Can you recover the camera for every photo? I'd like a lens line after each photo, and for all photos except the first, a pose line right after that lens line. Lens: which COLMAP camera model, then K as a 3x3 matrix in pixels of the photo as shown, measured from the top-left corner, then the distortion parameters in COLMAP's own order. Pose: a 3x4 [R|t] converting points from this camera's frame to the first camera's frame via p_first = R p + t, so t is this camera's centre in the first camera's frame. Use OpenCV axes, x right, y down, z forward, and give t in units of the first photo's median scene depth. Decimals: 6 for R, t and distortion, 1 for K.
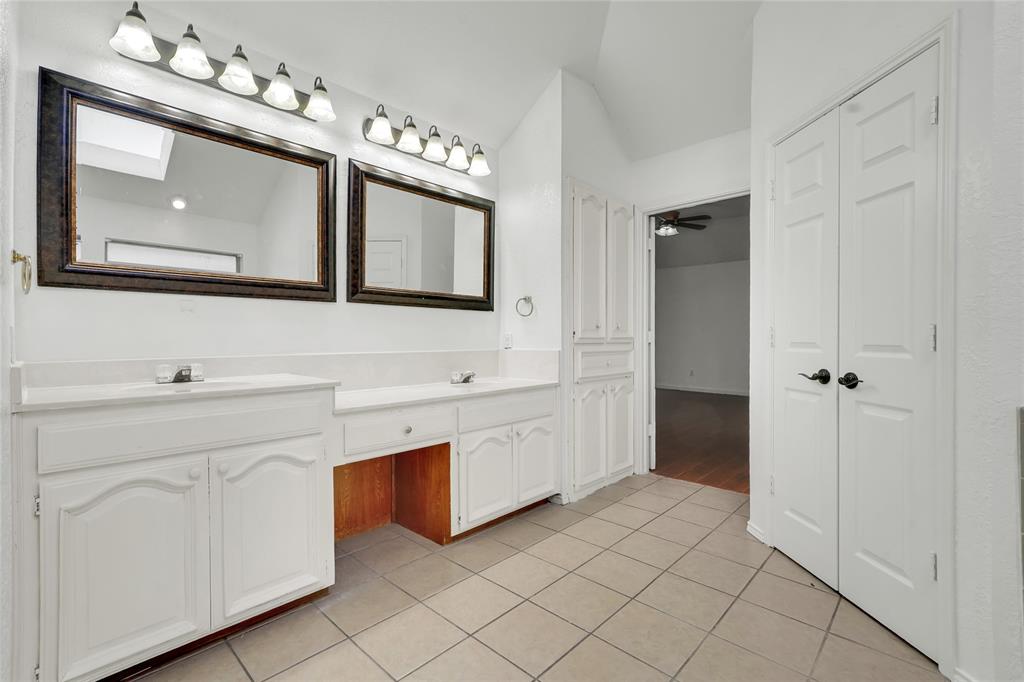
lens RADIAL K [[455.4, 0, 512.0], [0, 455.4, 341.0], [0, 0, 1]] dist [0.043492, -0.024703]
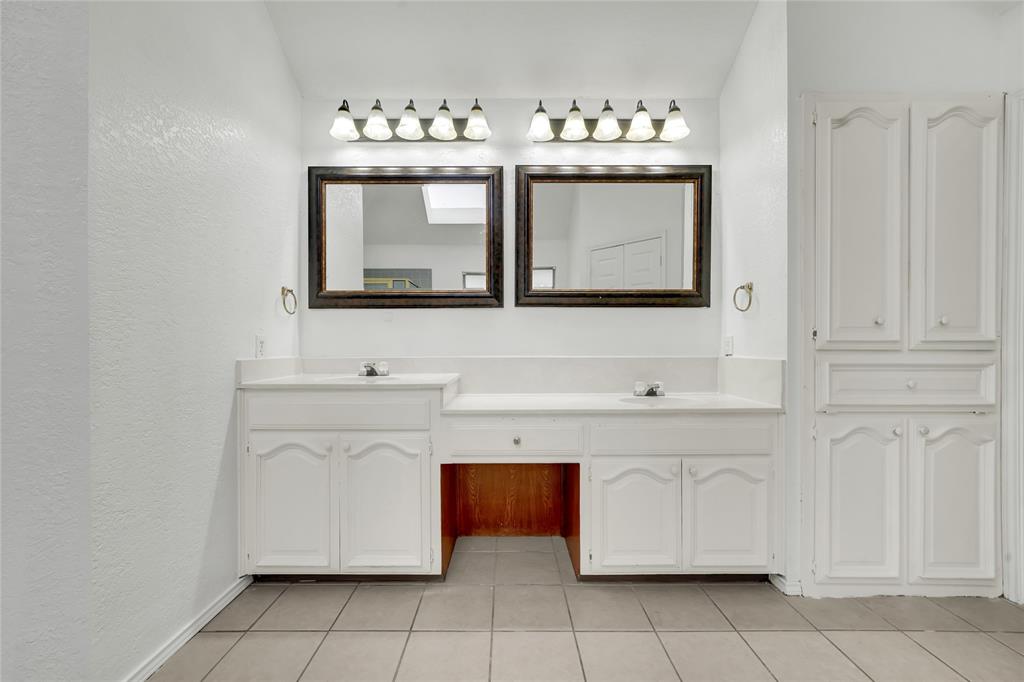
lens RADIAL K [[426.2, 0, 511.1], [0, 426.2, 344.8], [0, 0, 1]] dist [-0.001807, 0.008463]
pose [[0.694574, 0.005921, -0.719397, 0.309775], [-0.005006, 0.999982, 0.003397, -0.002444], [0.719404, 0.001242, 0.694591, 0.318991]]
